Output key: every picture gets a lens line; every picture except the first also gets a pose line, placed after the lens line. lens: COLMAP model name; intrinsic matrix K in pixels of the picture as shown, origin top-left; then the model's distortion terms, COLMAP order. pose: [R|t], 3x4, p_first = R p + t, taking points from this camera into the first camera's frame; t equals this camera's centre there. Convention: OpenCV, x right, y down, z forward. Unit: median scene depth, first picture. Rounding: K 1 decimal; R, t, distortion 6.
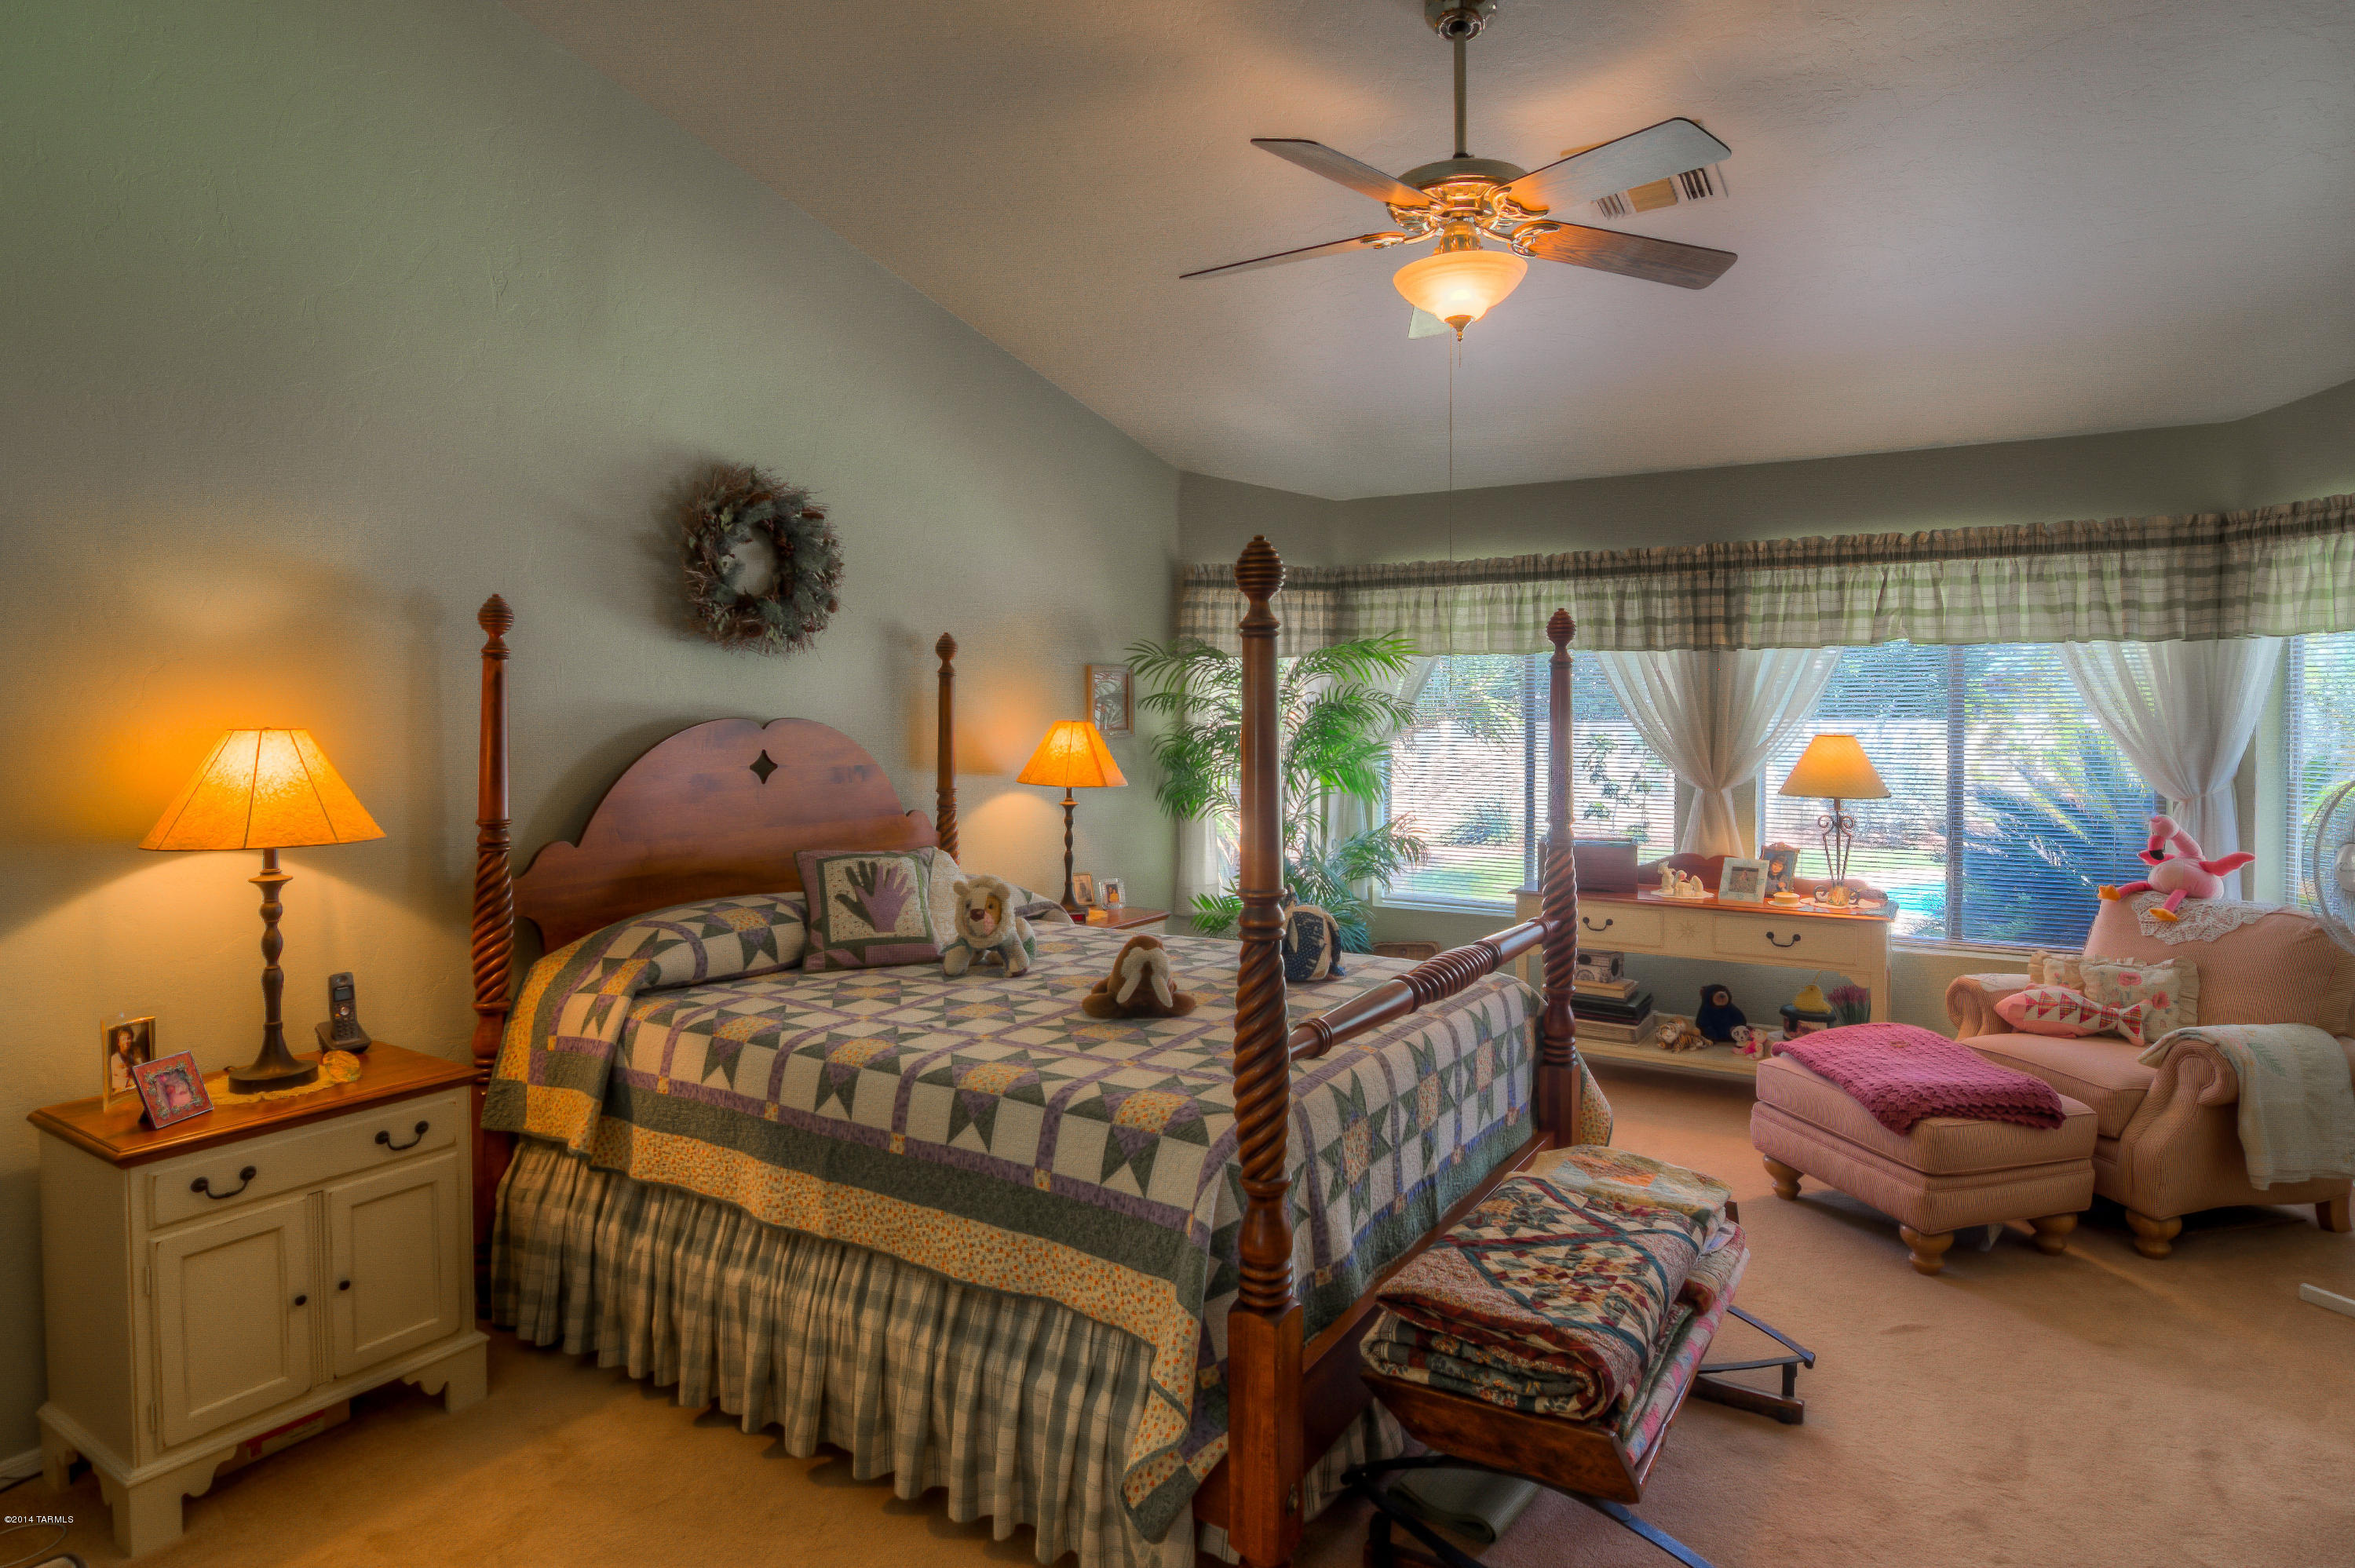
lens RADIAL K [[1186.9, 0, 1177.5], [0, 1186.9, 784.0], [0, 0, 1]] dist [0.000659, -0.012172]
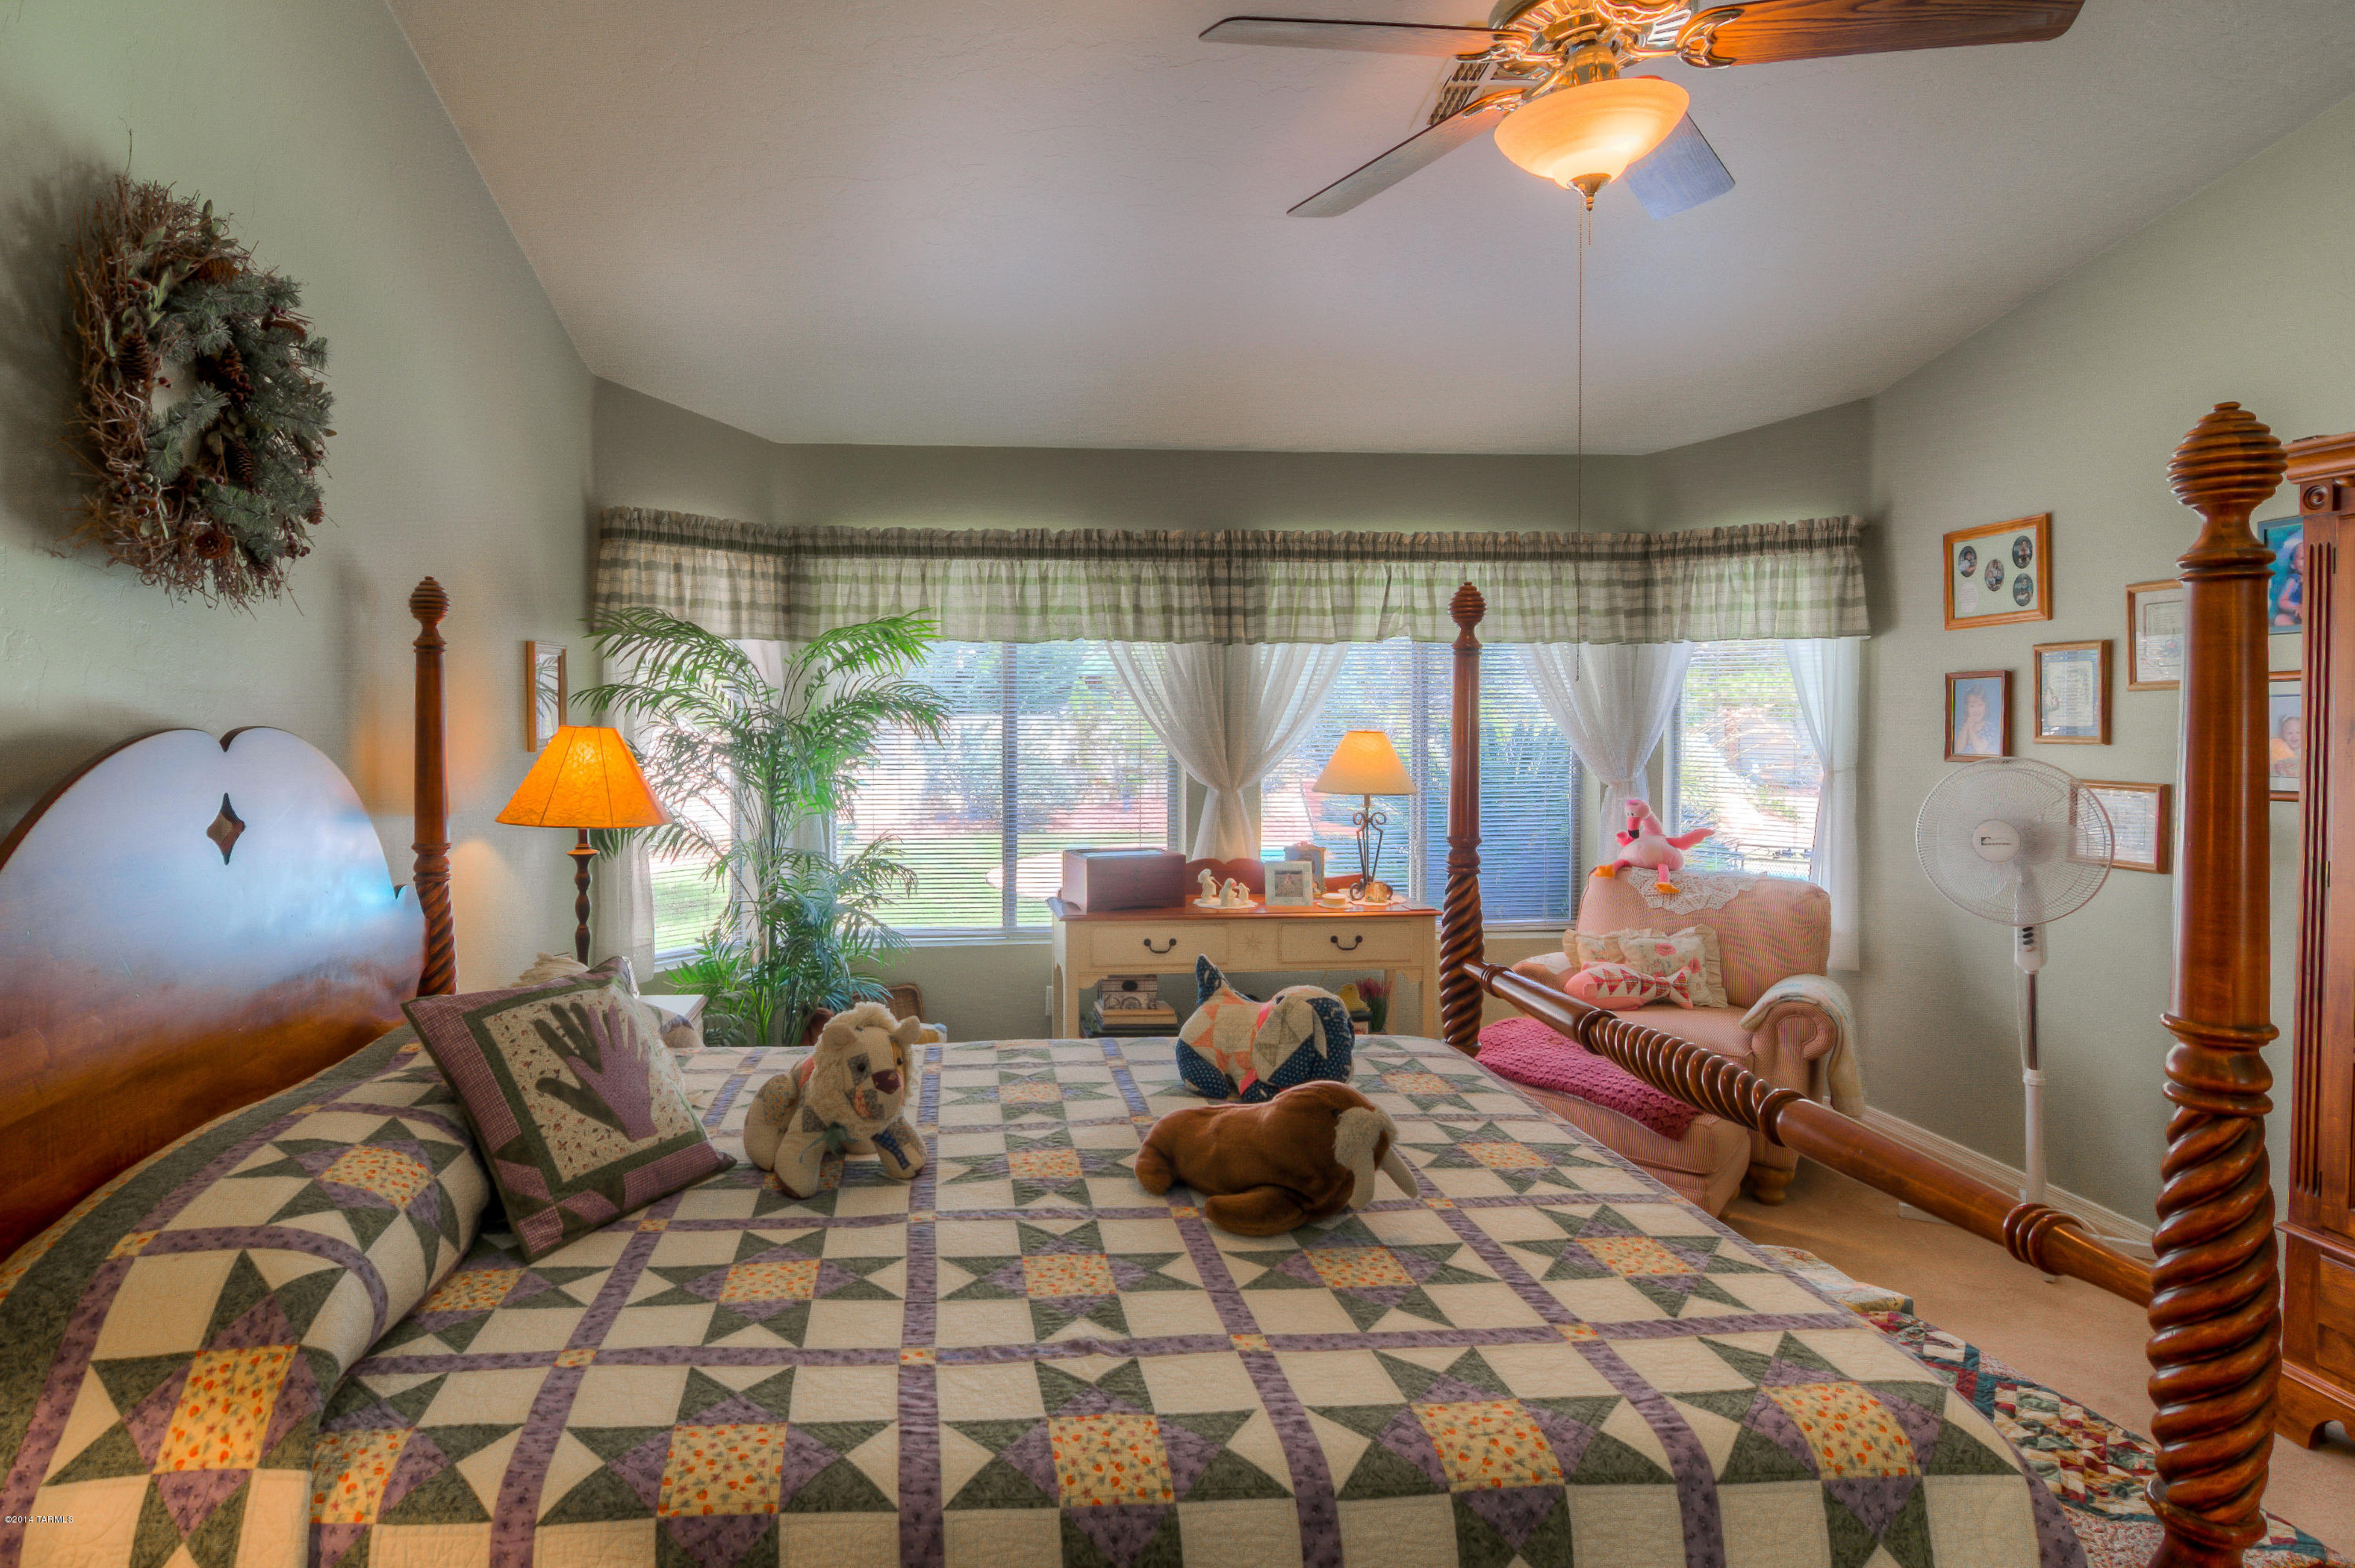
lens RADIAL K [[1279.1, 0, 1177.5], [0, 1279.1, 784.0], [0, 0, 1]] dist [0.002731, -0.018803]
pose [[0.828314, -0.036281, 0.559088, -0.172125], [0.037363, 0.999257, 0.009490, -0.012686], [-0.559016, 0.013029, 0.829054, 0.192887]]
